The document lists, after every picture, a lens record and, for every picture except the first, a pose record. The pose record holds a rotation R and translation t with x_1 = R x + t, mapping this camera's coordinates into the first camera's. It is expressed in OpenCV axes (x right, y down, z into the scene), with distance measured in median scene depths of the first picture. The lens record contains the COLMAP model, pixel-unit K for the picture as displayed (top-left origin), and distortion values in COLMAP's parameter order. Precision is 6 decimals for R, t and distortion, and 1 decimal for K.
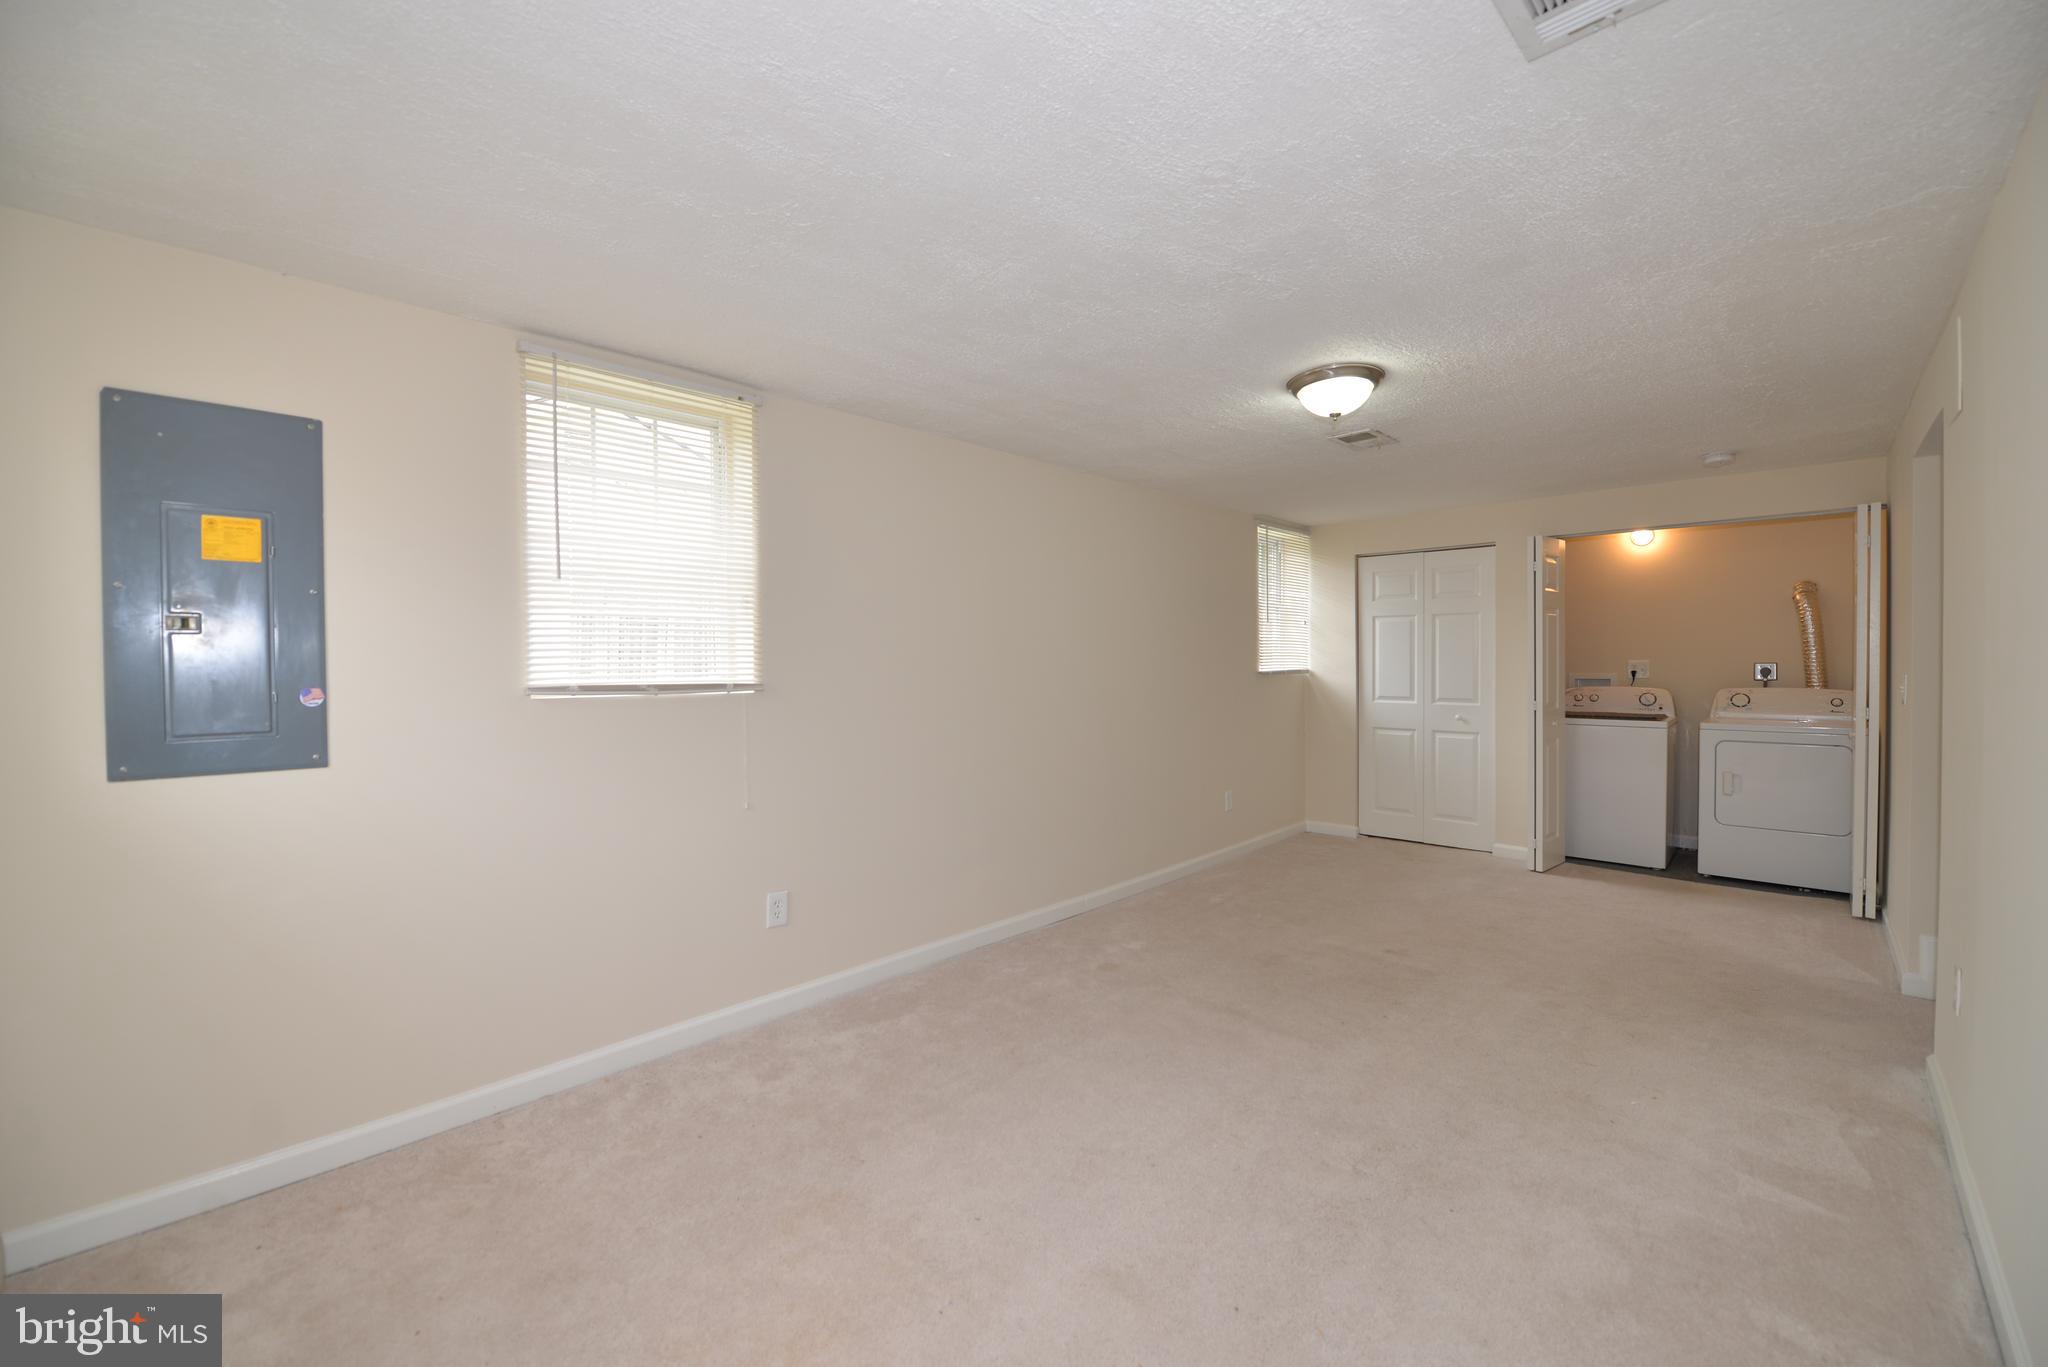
lens RADIAL K [[822.9, 0, 1027.5], [0, 822.9, 674.9], [0, 0, 1]] dist [-0.001032, 0.000170]
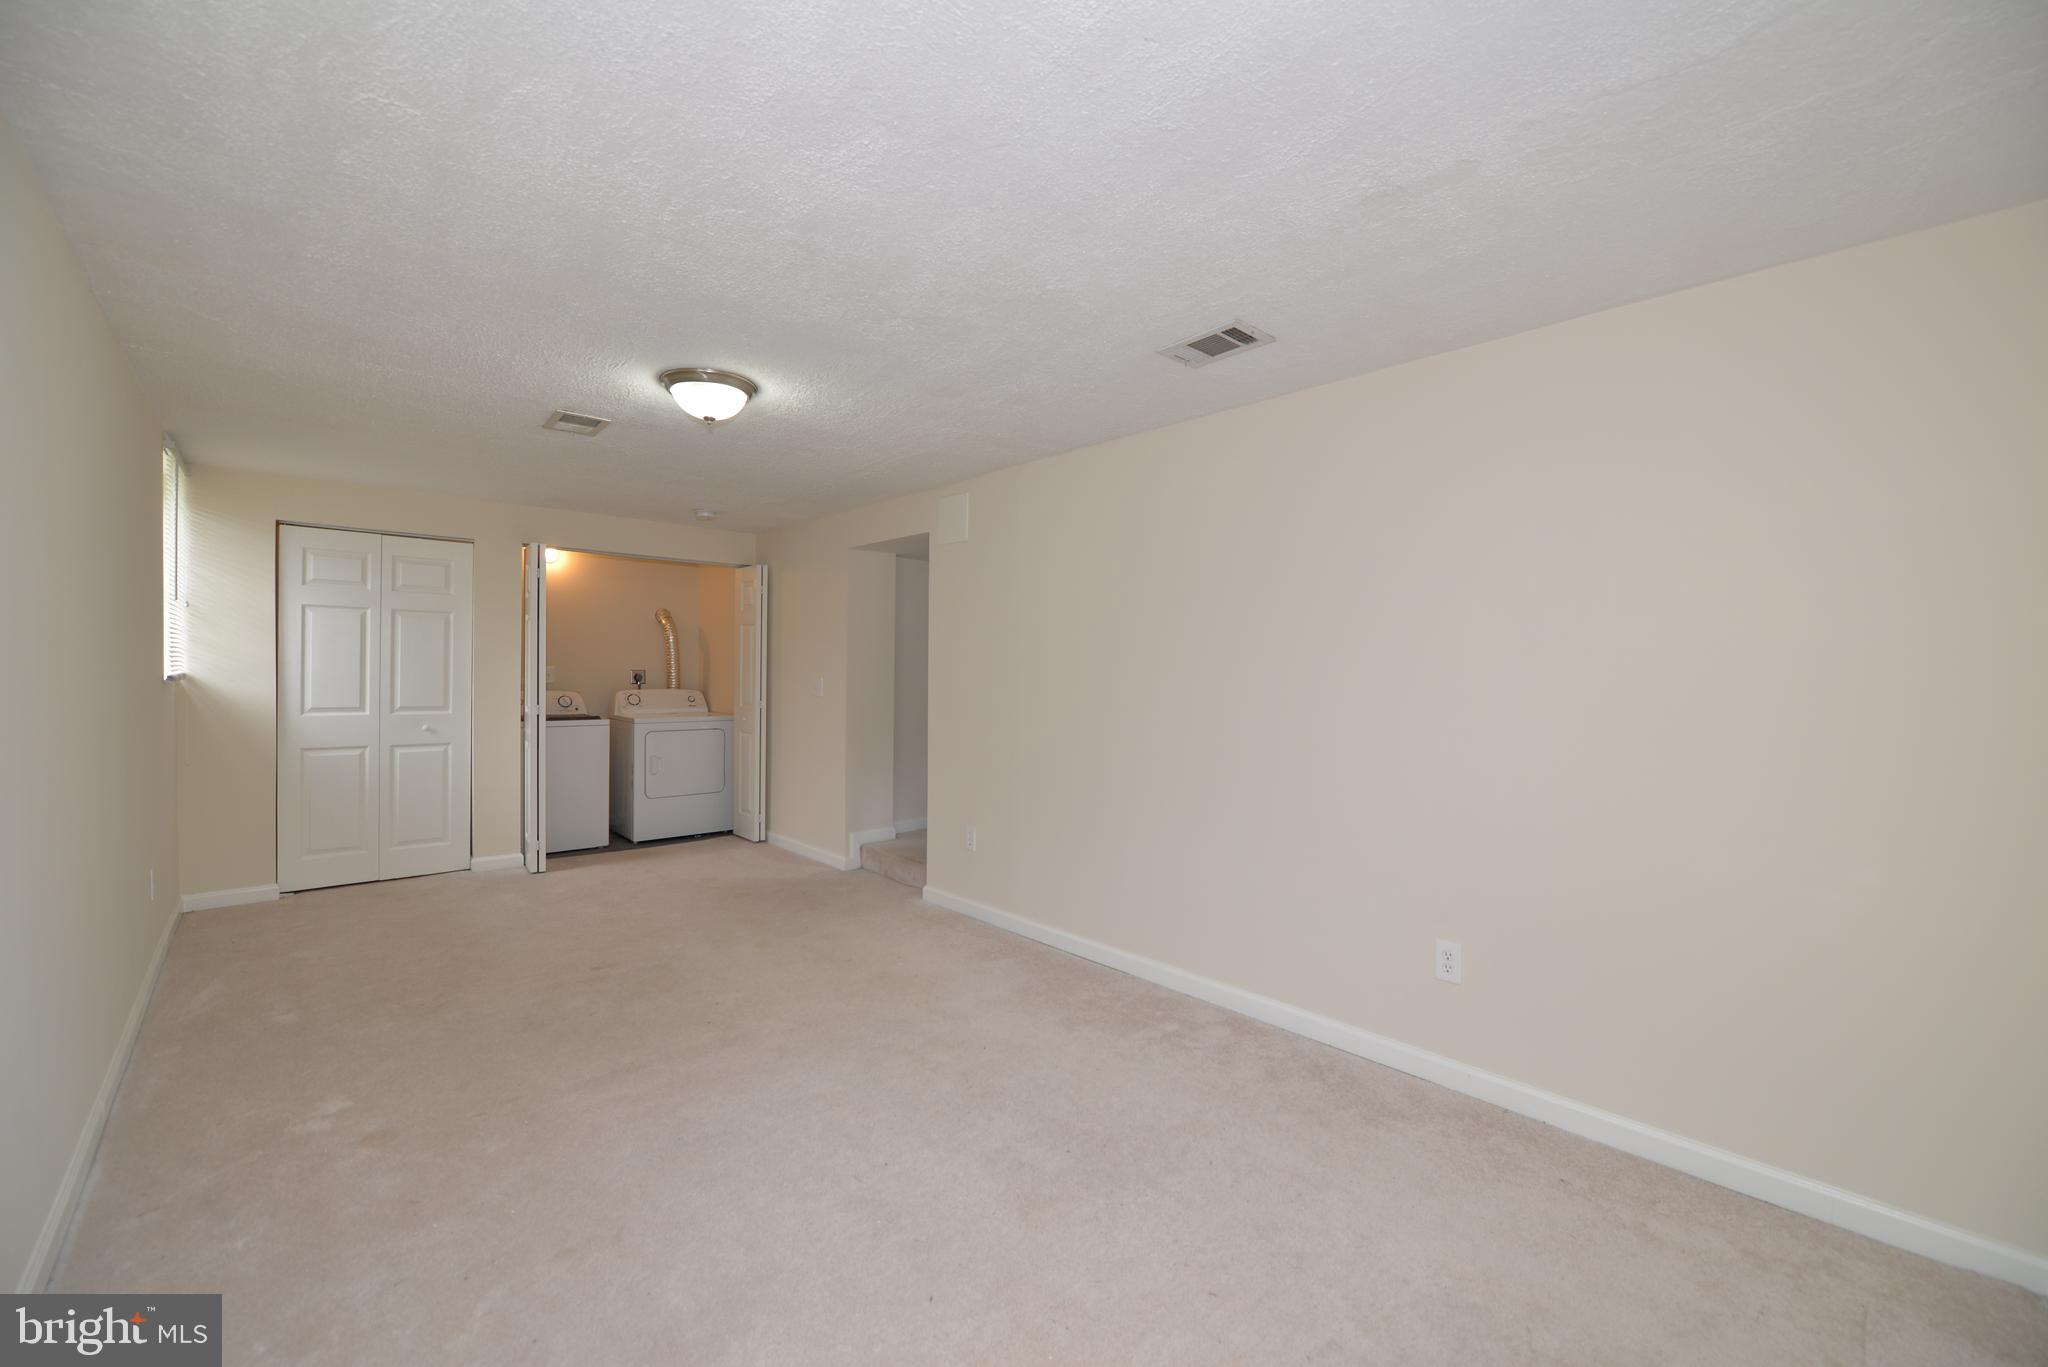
lens RADIAL K [[822.9, 0, 1027.0], [0, 822.9, 683.0], [0, 0, 1]] dist [-0.001032, 0.000170]
pose [[0.070511, -0.005417, 0.997496, -0.318751], [0.004964, 0.999975, 0.005079, 0.001578], [-0.997499, 0.004593, 0.070536, 0.288775]]
